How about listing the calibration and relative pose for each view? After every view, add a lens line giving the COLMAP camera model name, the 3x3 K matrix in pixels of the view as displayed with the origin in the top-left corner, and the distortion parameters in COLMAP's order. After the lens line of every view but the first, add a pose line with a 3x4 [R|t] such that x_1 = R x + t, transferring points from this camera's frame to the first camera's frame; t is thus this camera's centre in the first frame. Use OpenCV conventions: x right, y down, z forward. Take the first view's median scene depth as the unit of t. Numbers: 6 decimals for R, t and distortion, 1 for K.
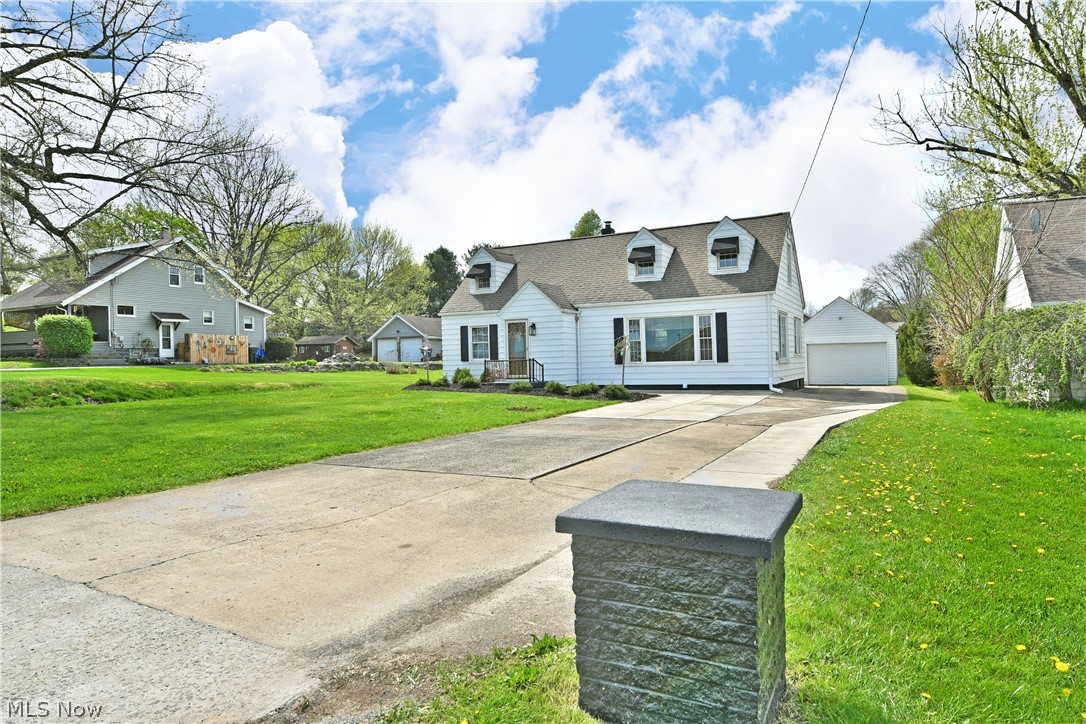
lens RADIAL K [[748.4, 0, 477.3], [0, 748.4, 383.7], [0, 0, 1]] dist [-0.025708, -0.001011]
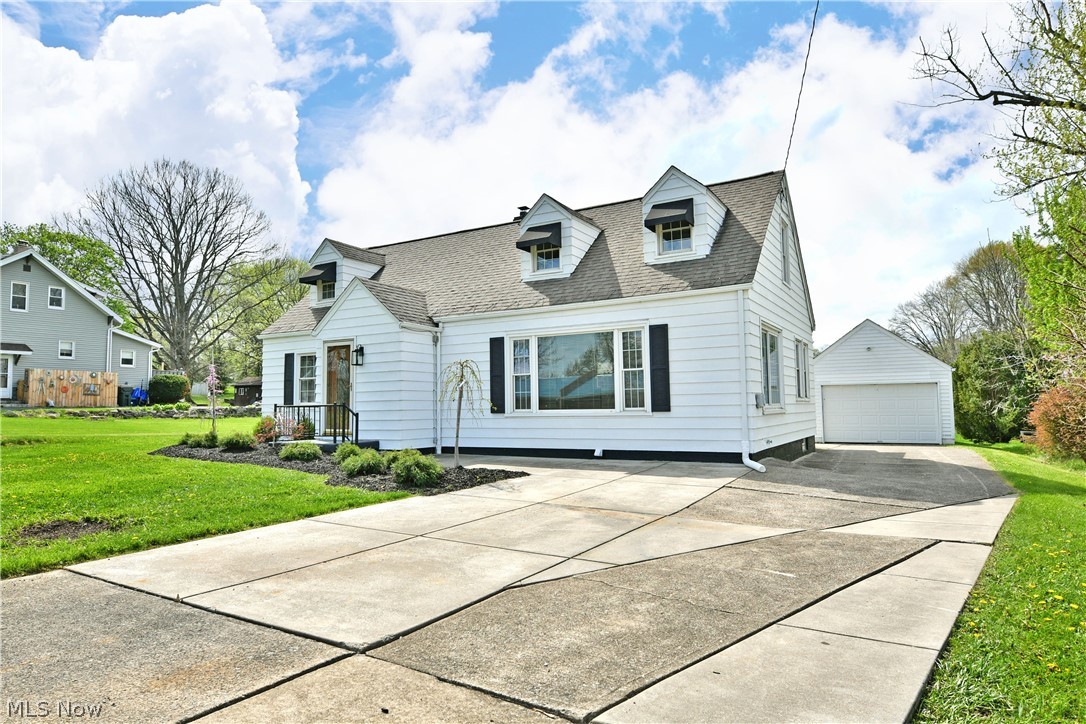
lens RADIAL K [[653.1, 0, 500.0], [0, 653.1, 393.1], [0, 0, 1]] dist [-0.010526, -0.002346]
pose [[0.998521, 0.005931, -0.054037, 0.216022], [-0.008540, 0.998803, -0.048169, -0.016607], [0.053686, 0.048559, 0.997376, 0.461091]]
